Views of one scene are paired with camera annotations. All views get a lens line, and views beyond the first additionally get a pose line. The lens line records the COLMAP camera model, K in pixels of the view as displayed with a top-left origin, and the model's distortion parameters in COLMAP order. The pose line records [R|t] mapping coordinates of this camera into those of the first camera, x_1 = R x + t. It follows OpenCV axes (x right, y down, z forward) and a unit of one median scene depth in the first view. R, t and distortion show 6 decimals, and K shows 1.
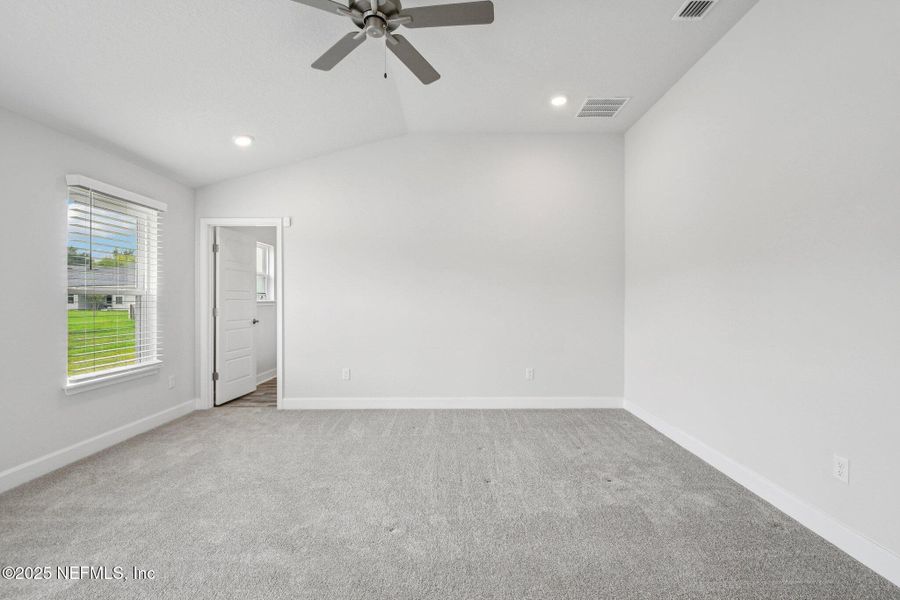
lens RADIAL K [[390.2, 0, 456.5], [0, 390.2, 301.5], [0, 0, 1]] dist [0.001337, -0.002367]
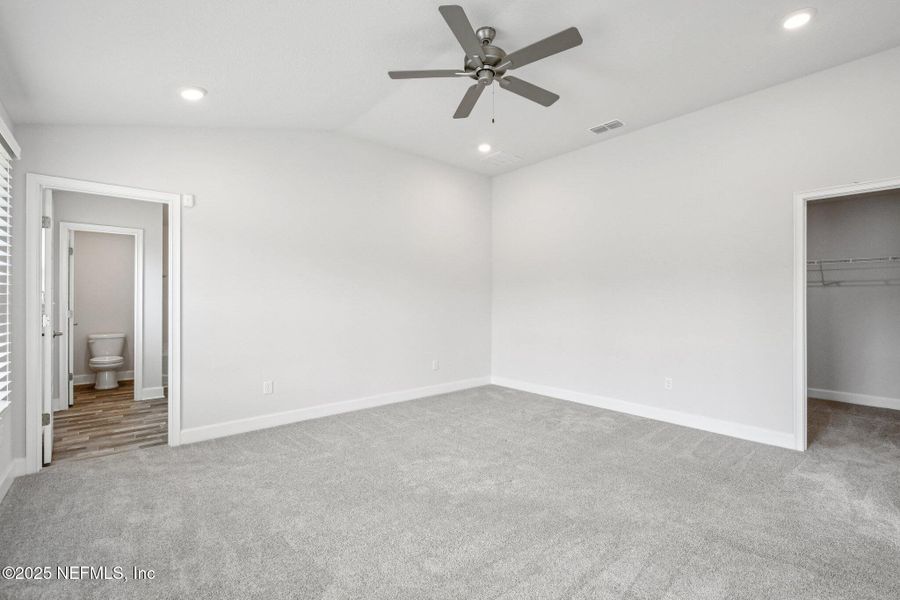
lens RADIAL K [[390.2, 0, 458.0], [0, 390.2, 299.4], [0, 0, 1]] dist [0.001337, -0.002367]
pose [[0.763259, 0.003976, 0.646081, -0.611374], [0.003388, 0.999943, -0.010155, 0.001711], [-0.646084, 0.009940, 0.763201, 0.073910]]
